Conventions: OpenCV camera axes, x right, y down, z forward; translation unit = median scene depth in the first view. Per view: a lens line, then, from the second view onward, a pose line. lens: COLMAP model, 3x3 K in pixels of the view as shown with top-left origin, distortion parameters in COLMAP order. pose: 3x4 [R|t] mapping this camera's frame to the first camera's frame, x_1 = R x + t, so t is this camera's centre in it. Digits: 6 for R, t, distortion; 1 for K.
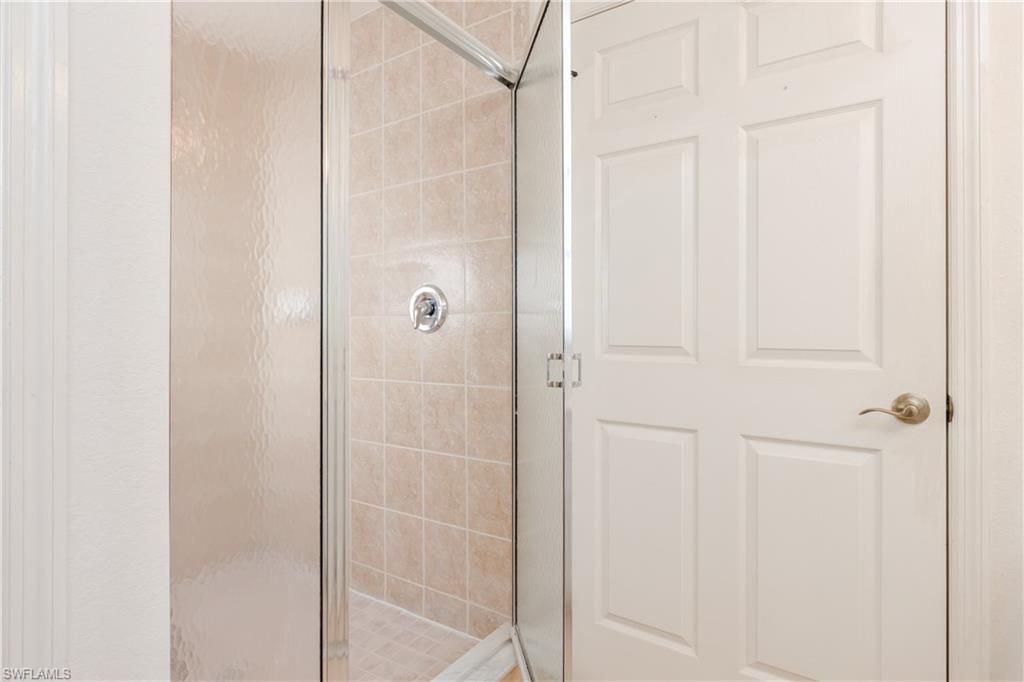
lens RADIAL K [[529.1, 0, 507.8], [0, 529.1, 330.1], [0, 0, 1]] dist [-0.001074, -0.000294]
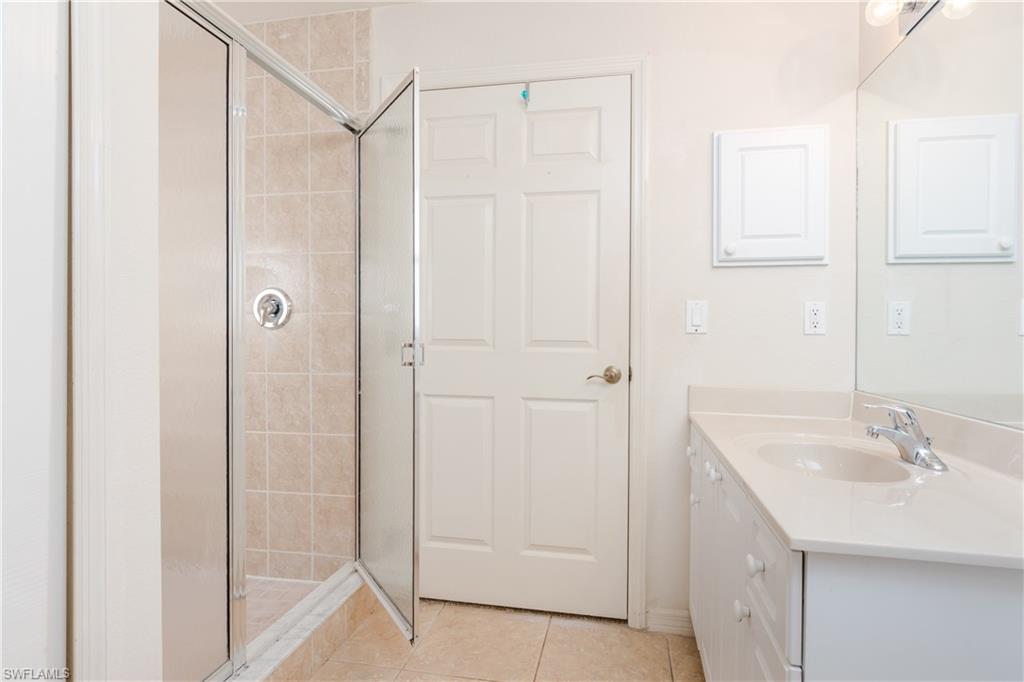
lens RADIAL K [[529.1, 0, 507.8], [0, 529.1, 330.1], [0, 0, 1]] dist [-0.001074, -0.000294]
pose [[0.927817, 0.003545, 0.373020, -0.114638], [-0.005307, 0.999979, 0.003697, -0.000297], [-0.372999, -0.005410, 0.927816, -0.276219]]
